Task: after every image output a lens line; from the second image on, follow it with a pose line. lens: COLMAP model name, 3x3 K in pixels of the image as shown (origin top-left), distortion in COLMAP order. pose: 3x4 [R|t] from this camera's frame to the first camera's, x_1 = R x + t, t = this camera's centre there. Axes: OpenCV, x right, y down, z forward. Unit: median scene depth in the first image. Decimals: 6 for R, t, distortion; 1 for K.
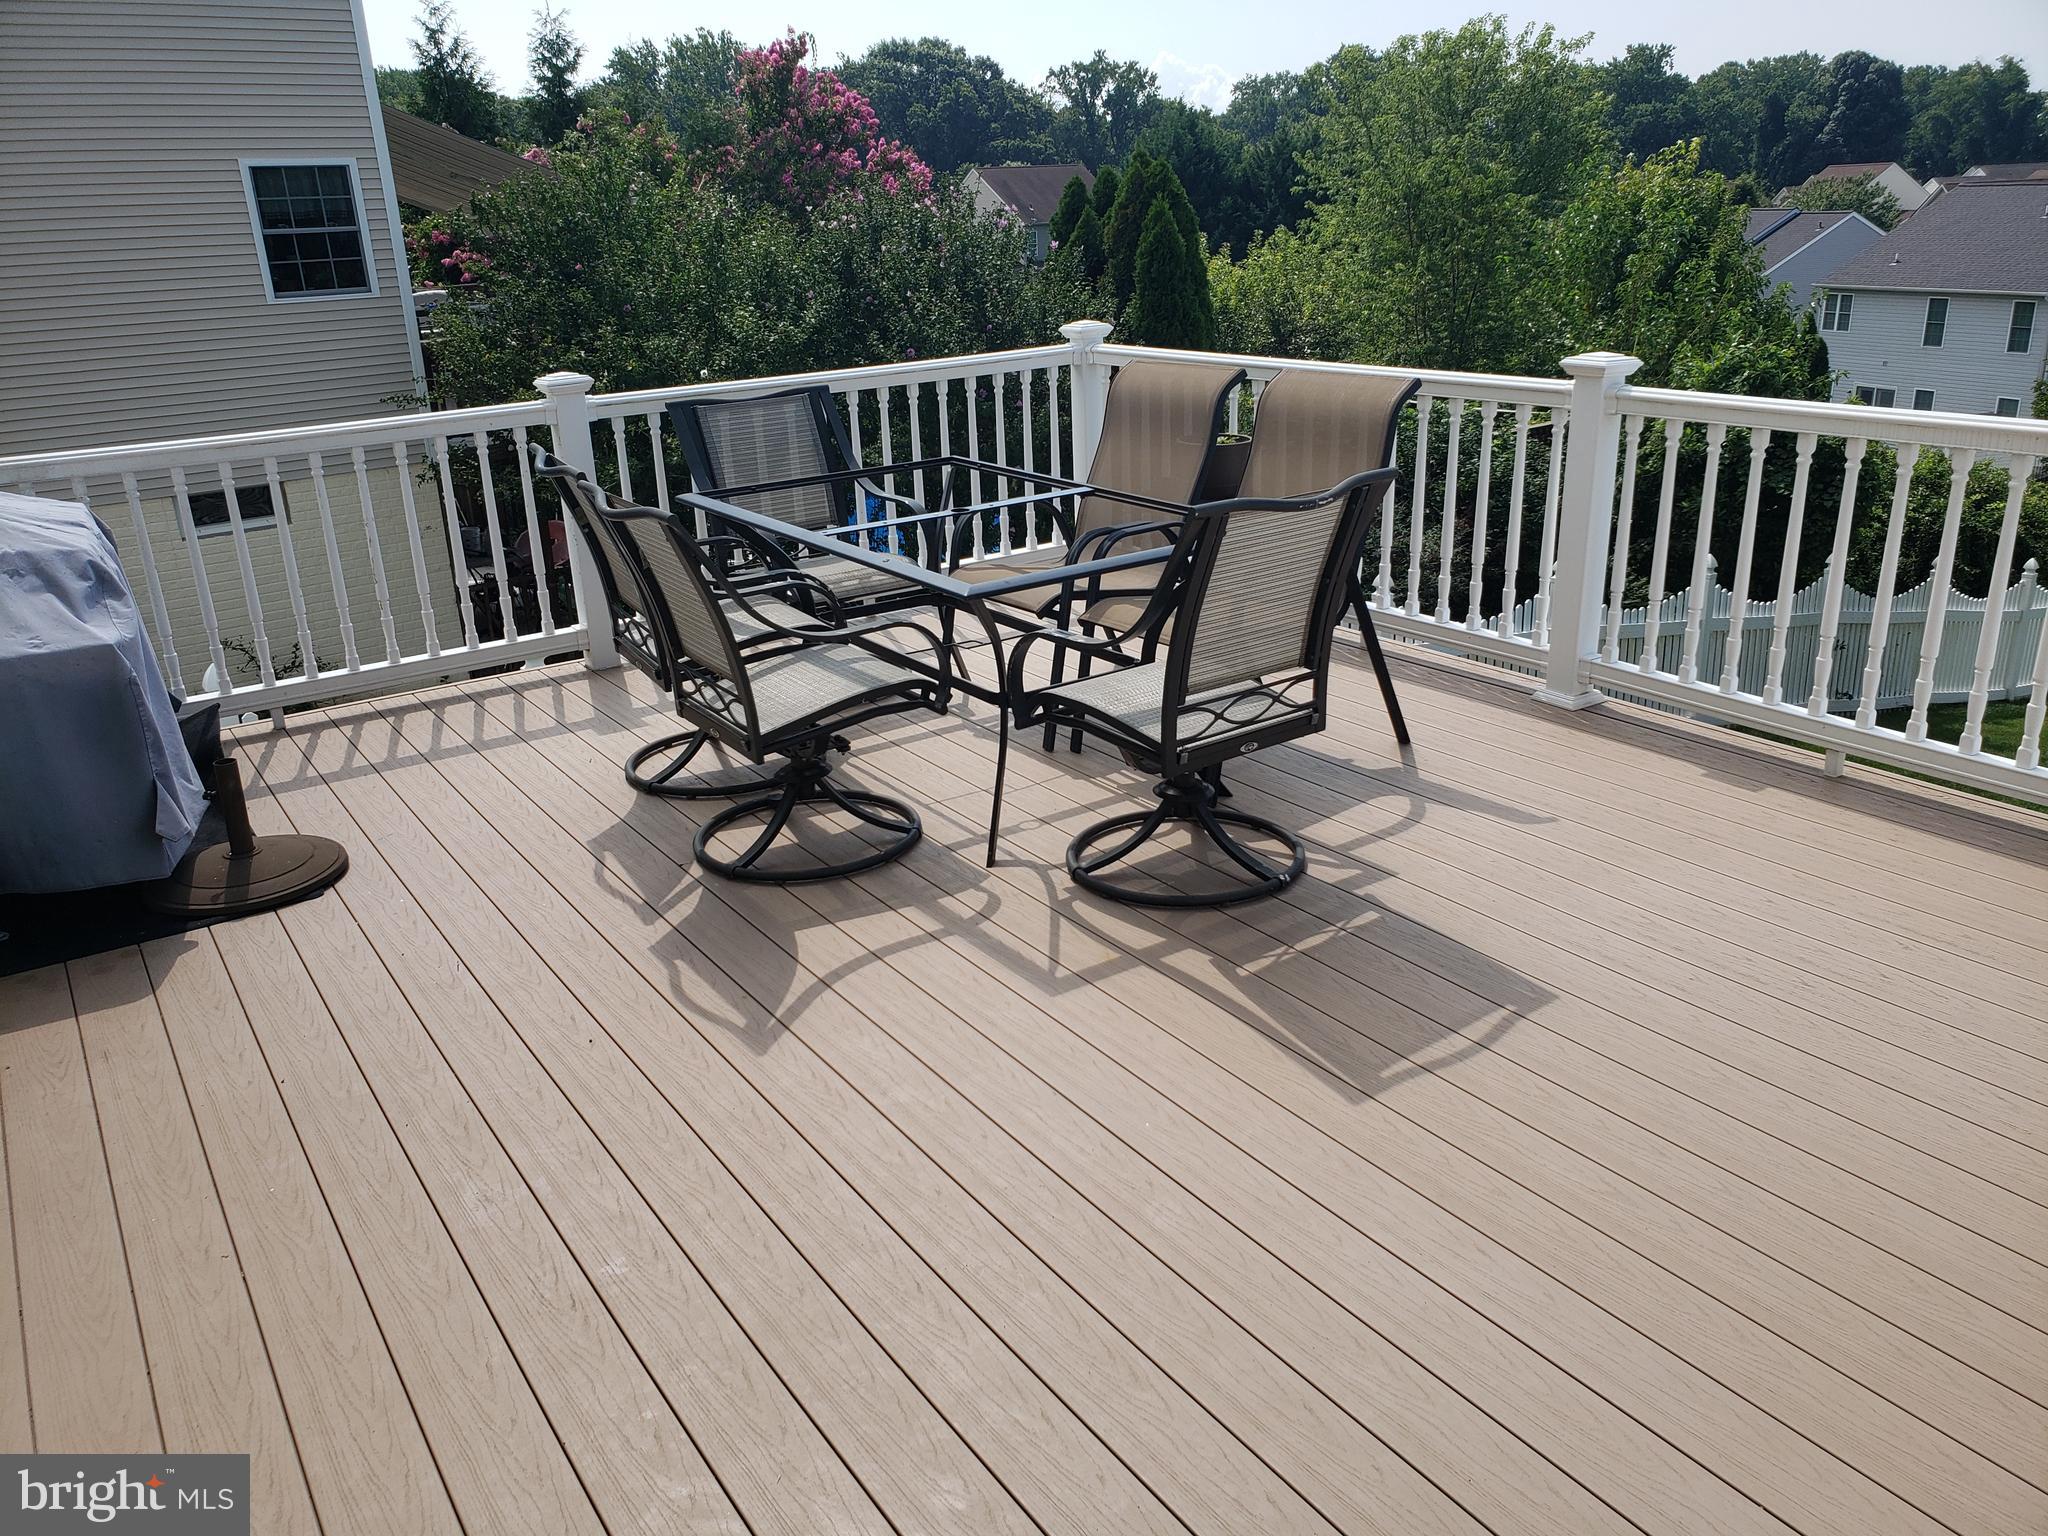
lens RADIAL K [[1612.5, 0, 1004.3], [0, 1612.5, 787.4], [0, 0, 1]] dist [0.020605, 0.006527]
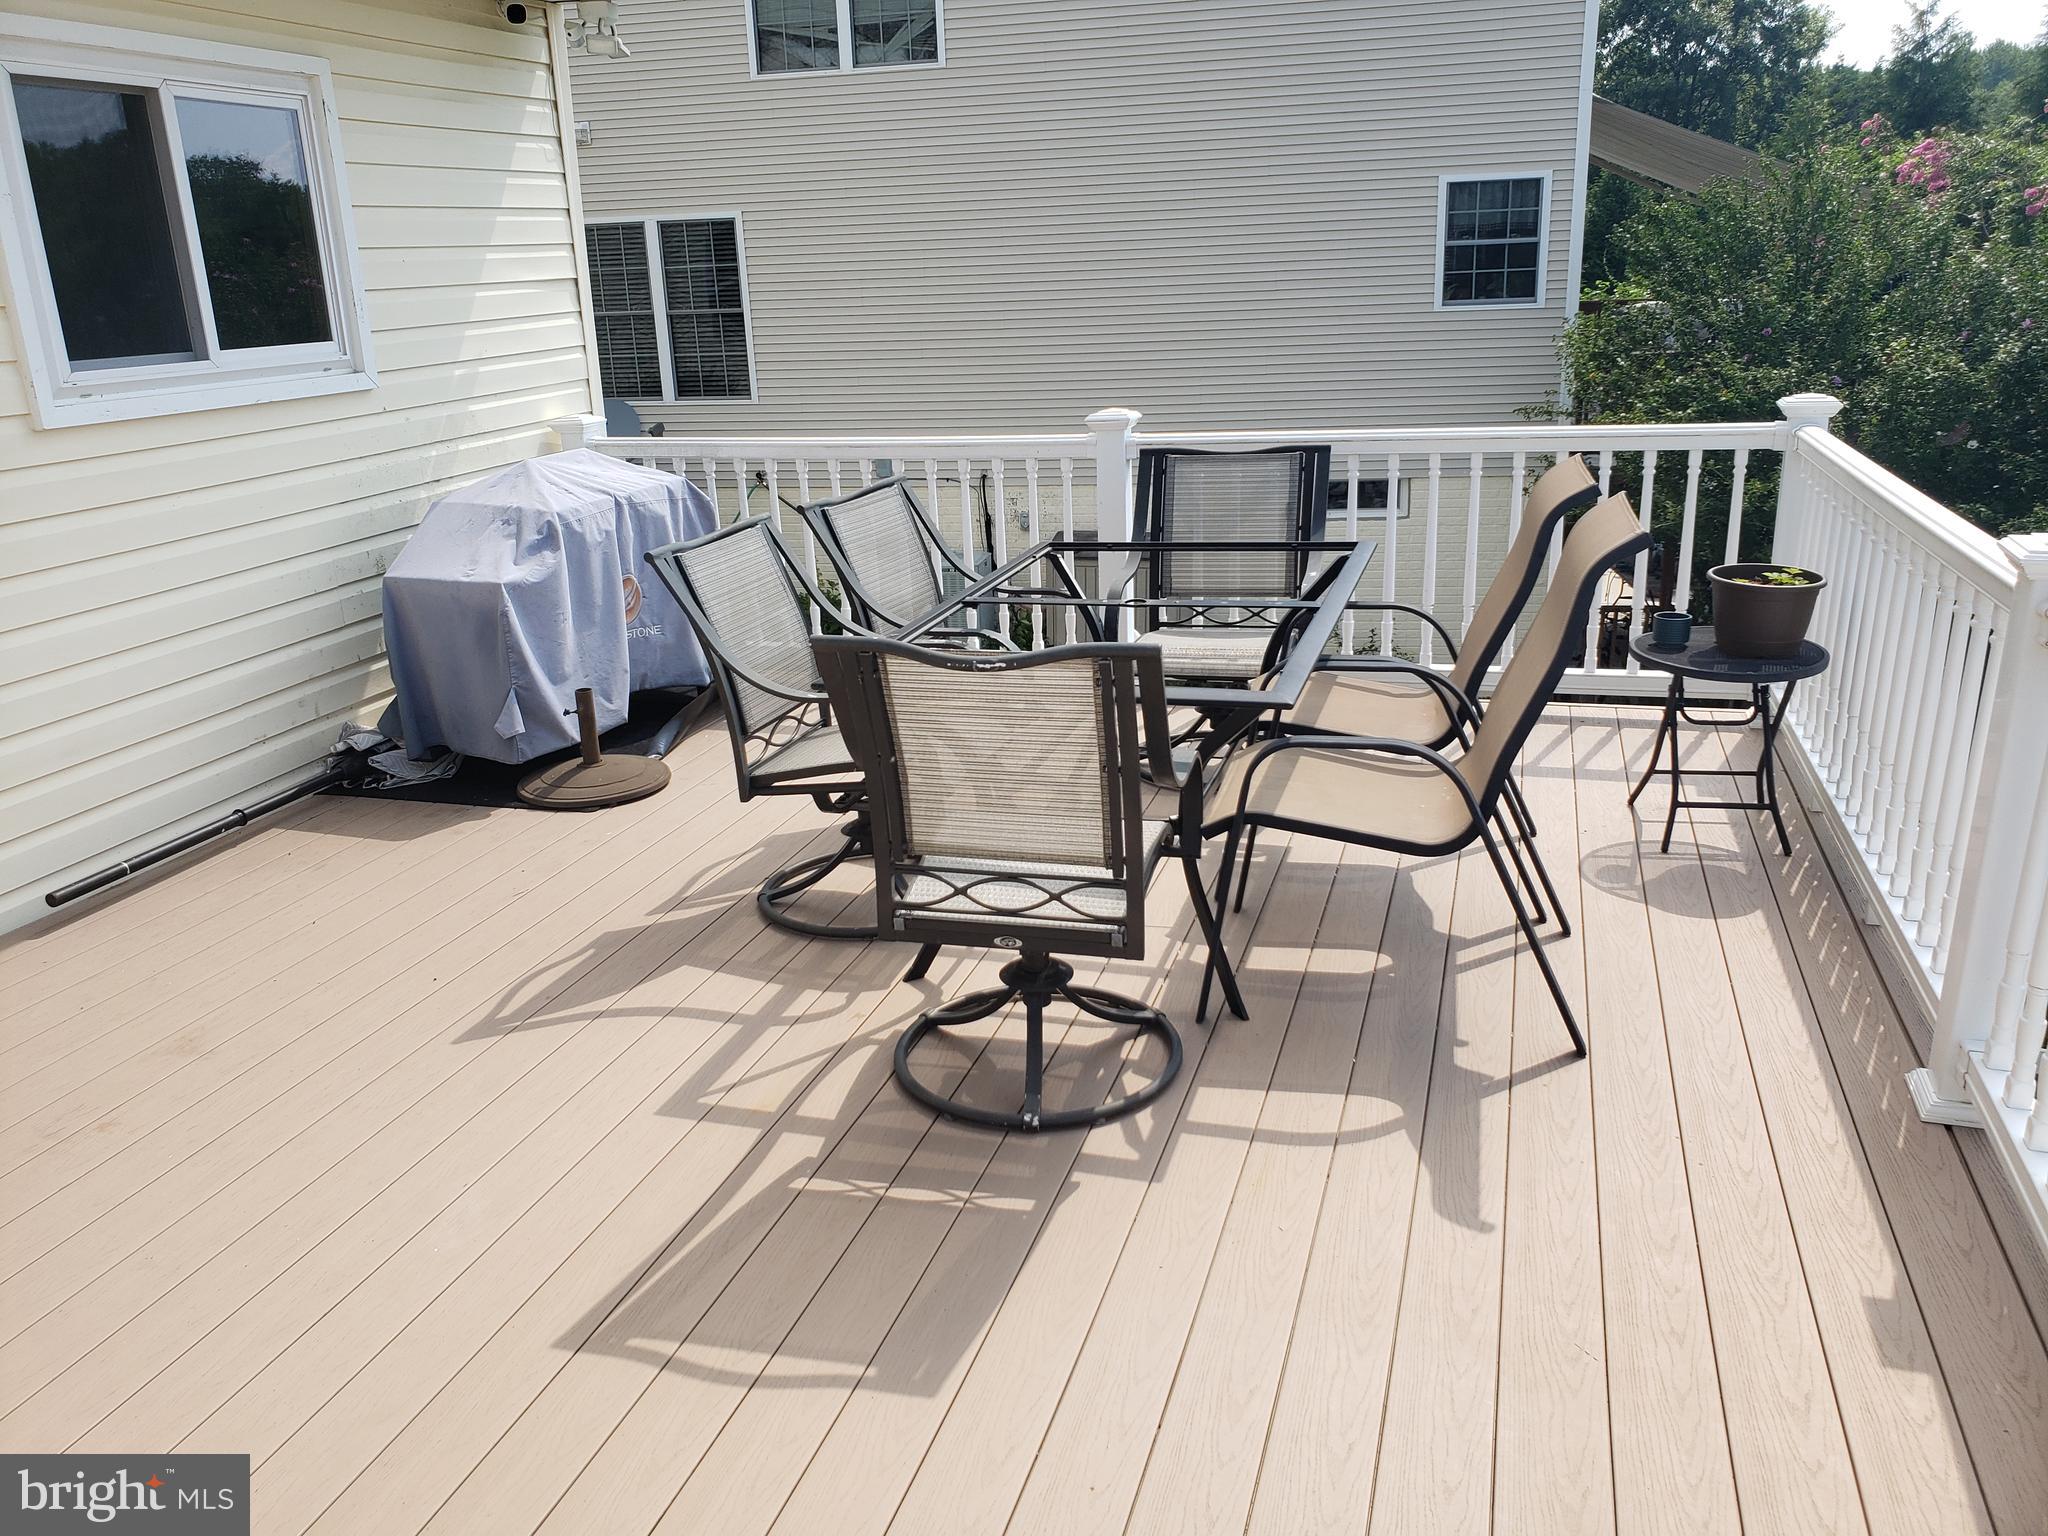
lens RADIAL K [[1612.5, 0, 1009.8], [0, 1612.5, 752.3], [0, 0, 1]] dist [0.020605, 0.006527]
pose [[0.619737, 0.246517, -0.745088, 0.369658], [-0.257406, 0.960717, 0.103758, -0.101381], [0.741396, 0.127487, 0.658846, 0.236237]]
